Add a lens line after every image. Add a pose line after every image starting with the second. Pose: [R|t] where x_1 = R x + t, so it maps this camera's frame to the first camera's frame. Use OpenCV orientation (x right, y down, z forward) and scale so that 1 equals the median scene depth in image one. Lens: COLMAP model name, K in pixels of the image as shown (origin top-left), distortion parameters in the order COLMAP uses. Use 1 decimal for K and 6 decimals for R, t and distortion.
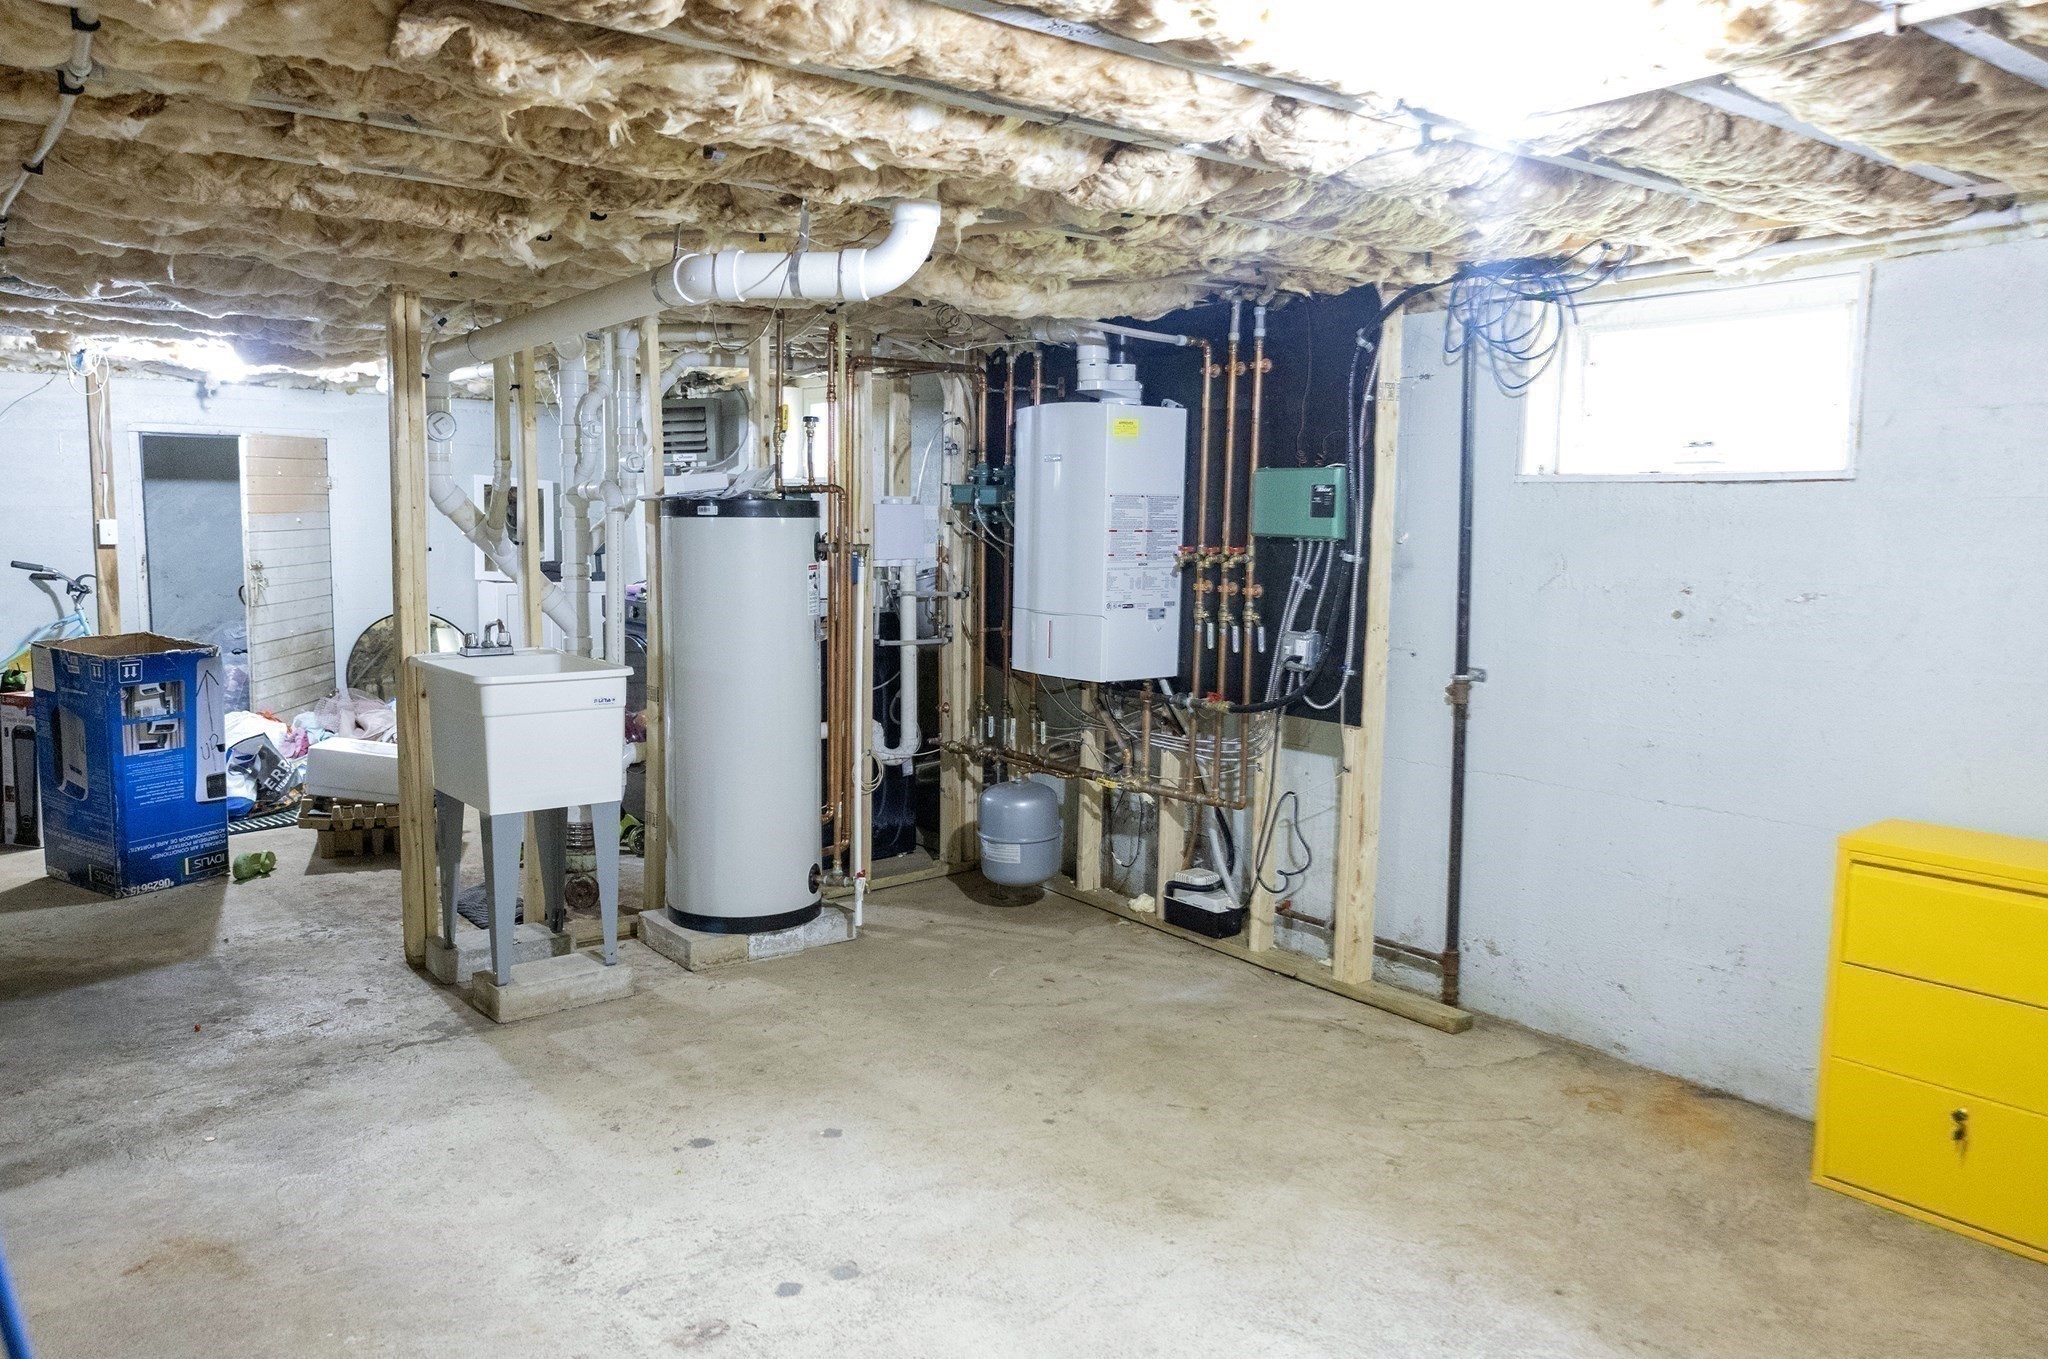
lens RADIAL K [[1454.8, 0, 1024.0], [0, 1454.8, 679.5], [0, 0, 1]] dist [-0.002752, -0.002527]
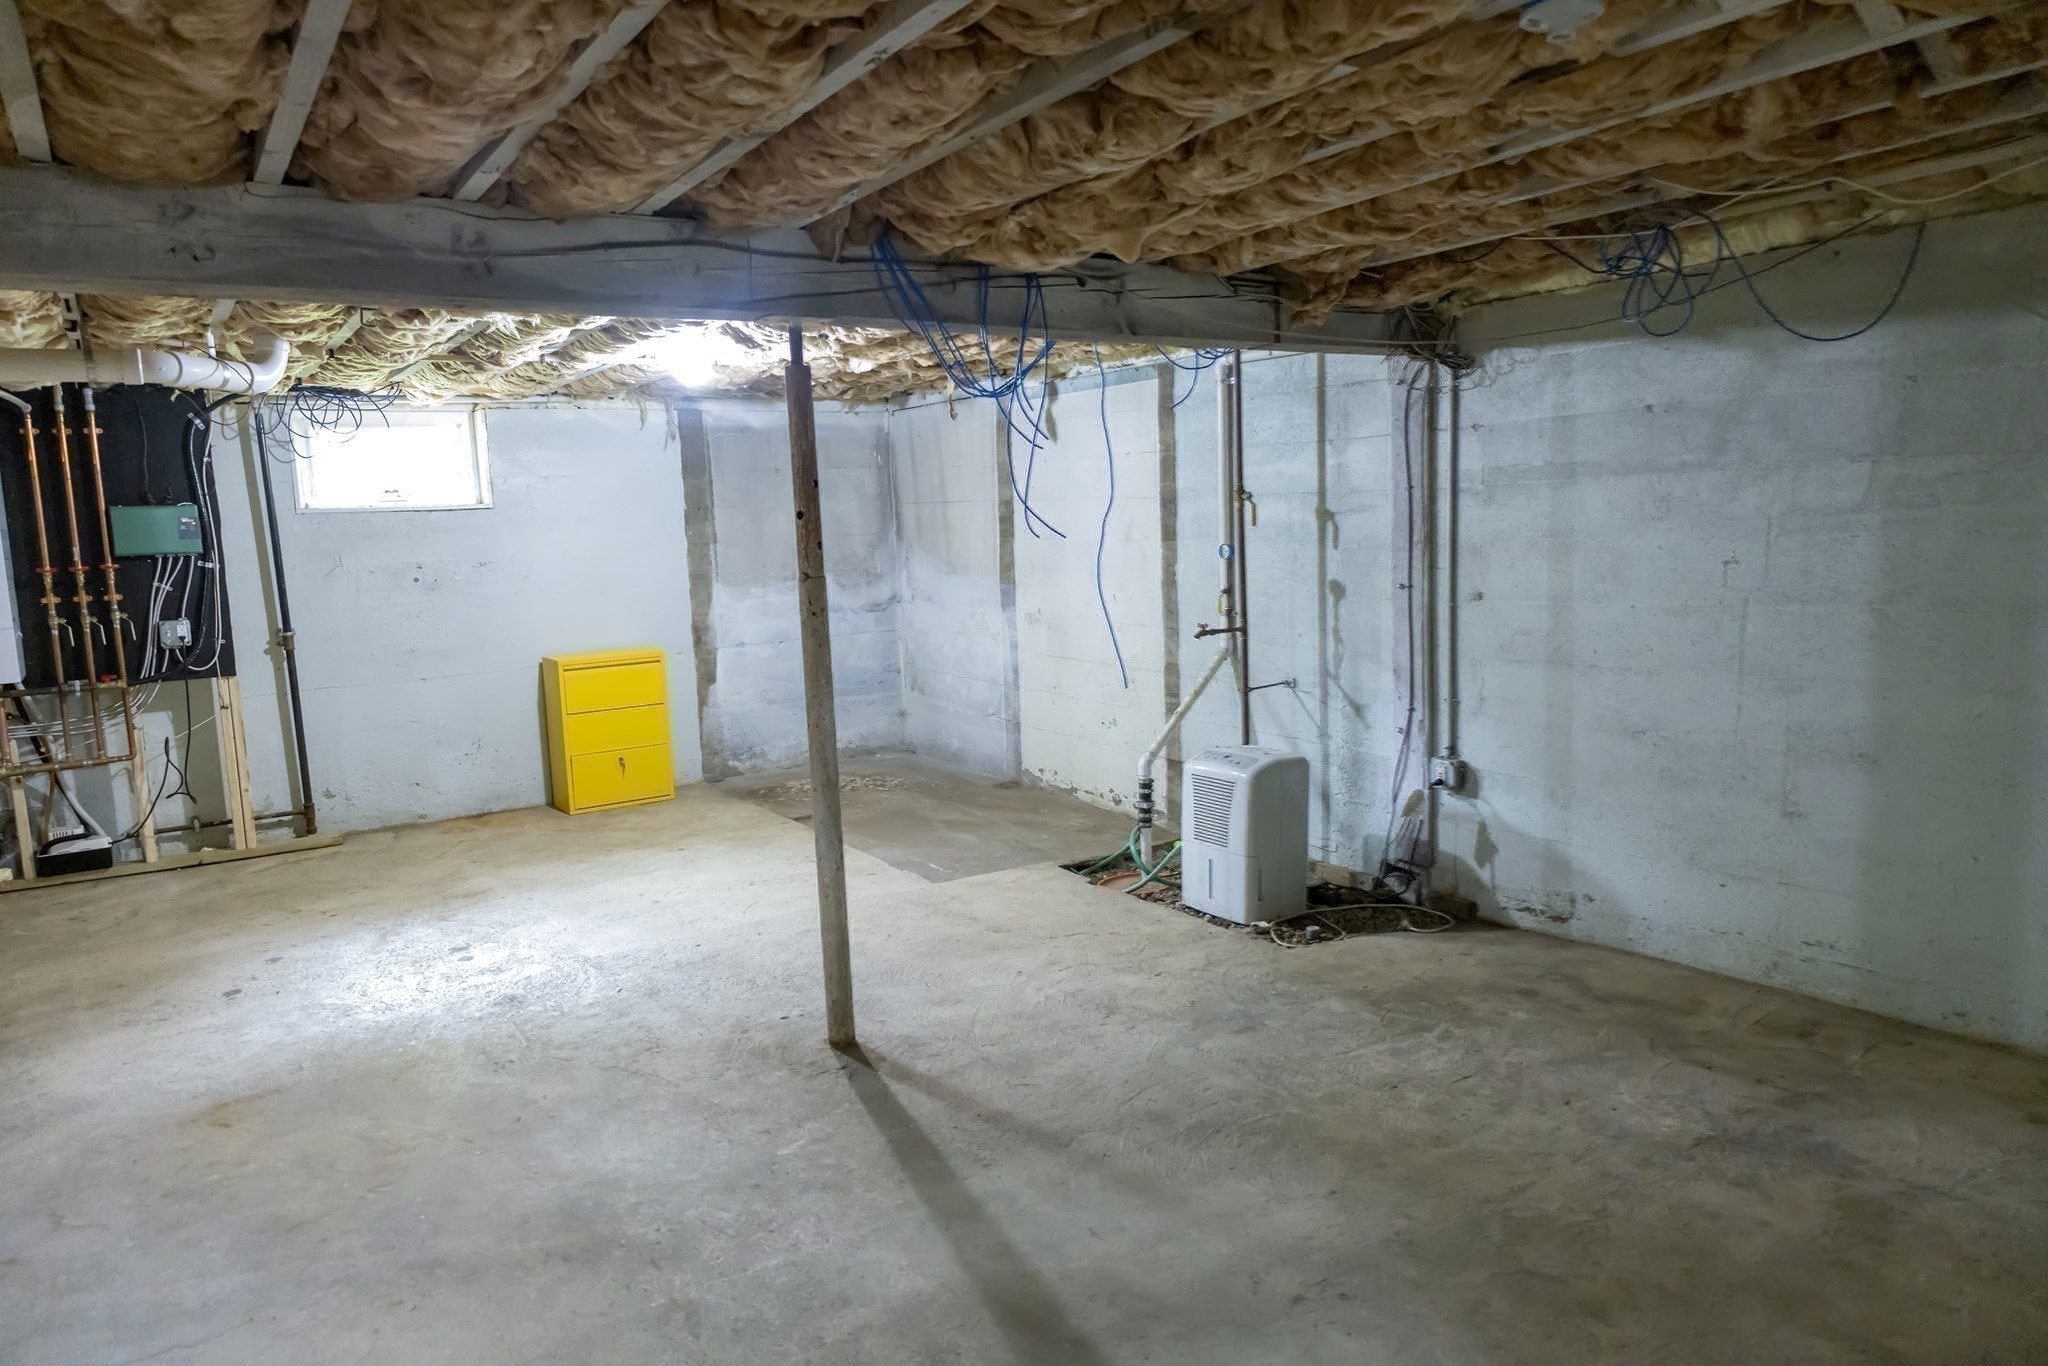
lens RADIAL K [[1347.4, 0, 1033.2], [0, 1347.4, 685.4], [0, 0, 1]] dist [0.004426, -0.005296]
pose [[0.033121, -0.140731, 0.989494, -1.133454], [0.150362, 0.979470, 0.134272, -0.021650], [-0.988076, 0.144335, 0.053601, 0.104150]]
